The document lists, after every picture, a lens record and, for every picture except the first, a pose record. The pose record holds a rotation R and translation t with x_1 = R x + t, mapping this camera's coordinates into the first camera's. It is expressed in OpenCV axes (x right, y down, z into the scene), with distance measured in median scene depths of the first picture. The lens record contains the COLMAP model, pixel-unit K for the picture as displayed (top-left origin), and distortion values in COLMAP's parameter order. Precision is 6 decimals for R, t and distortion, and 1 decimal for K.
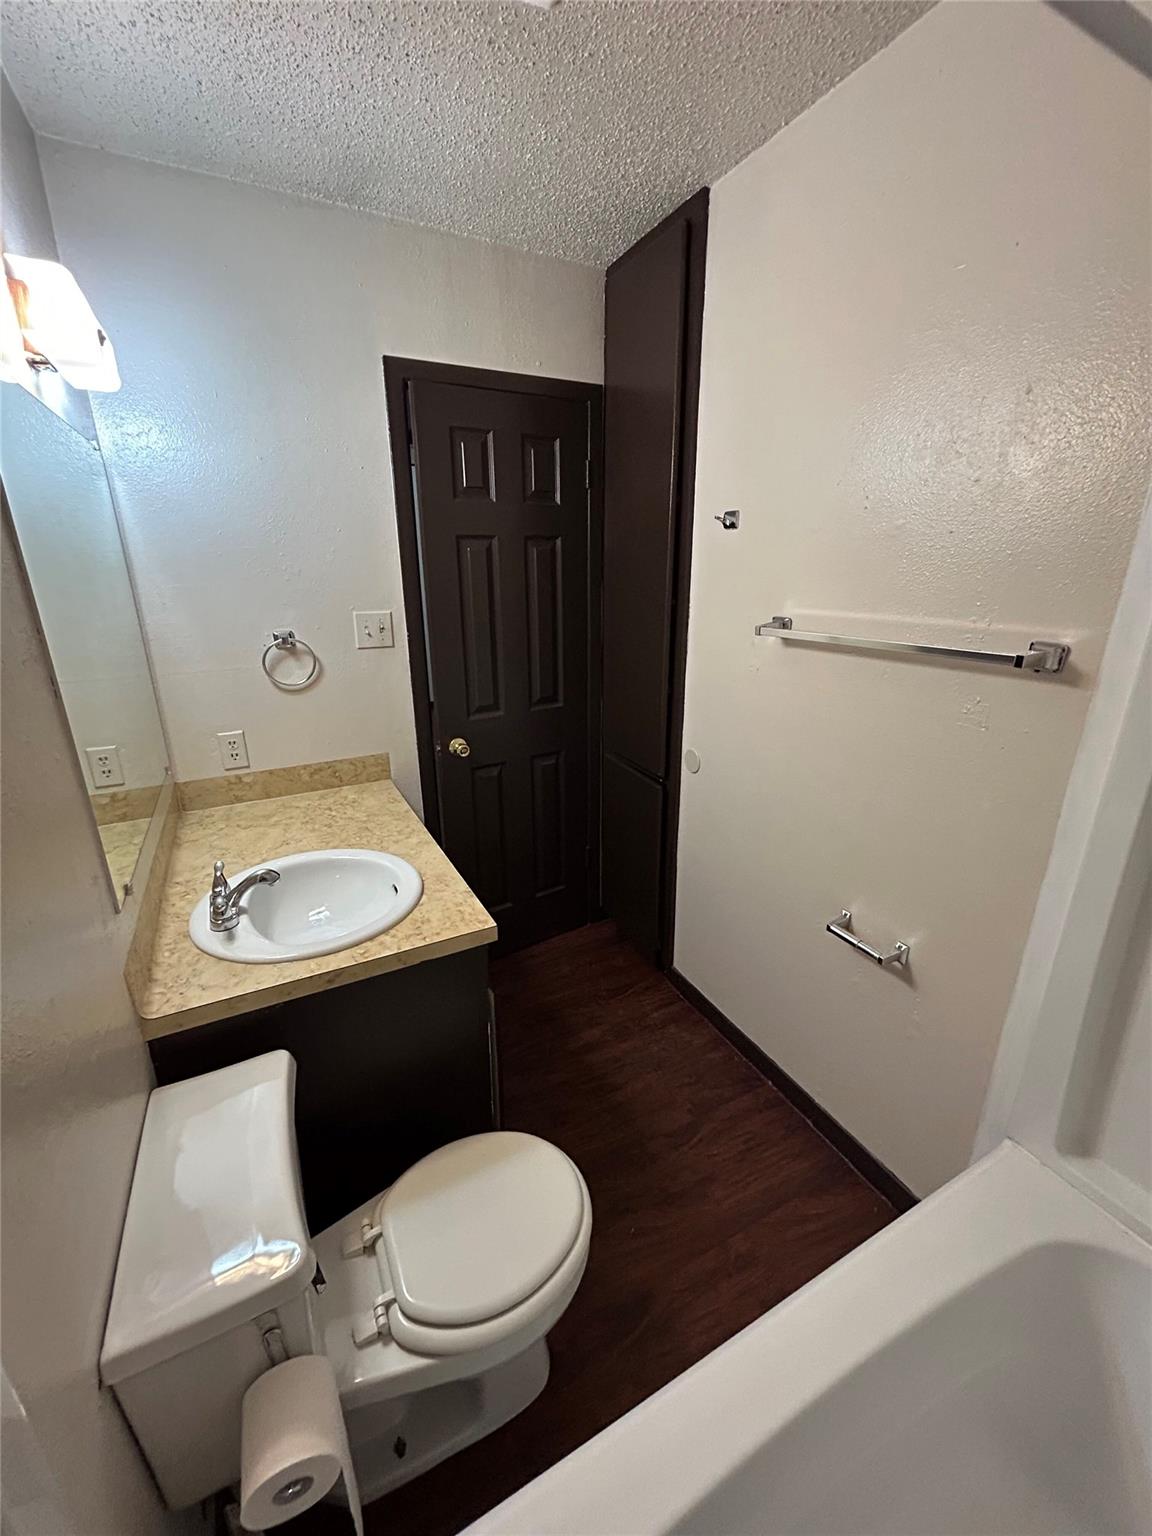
lens RADIAL K [[618.5, 0, 576.7], [0, 618.5, 769.8], [0, 0, 1]] dist [0.000384, 0.000385]
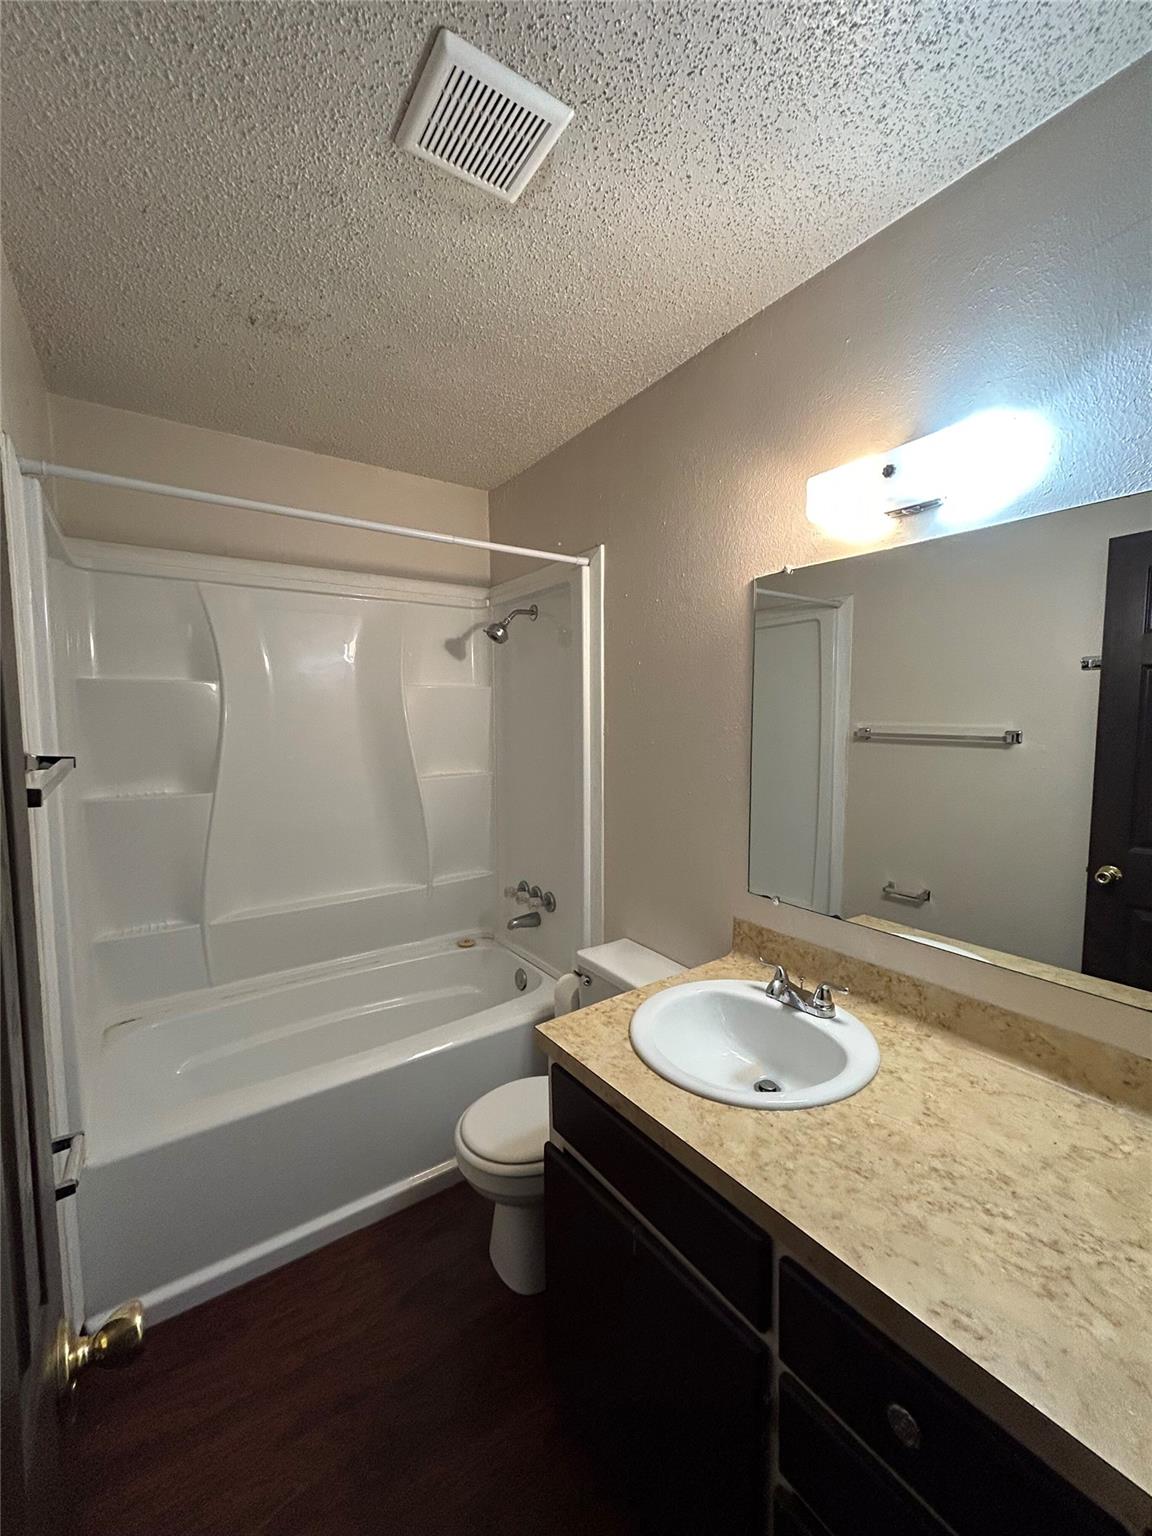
lens RADIAL K [[618.5, 0, 574.0], [0, 618.5, 763.0], [0, 0, 1]] dist [0.000384, 0.000385]
pose [[-0.992496, 0.013672, -0.121510, -0.058929], [-0.035490, 0.918742, 0.393260, -0.403519], [0.117013, 0.394621, -0.911363, 1.329789]]
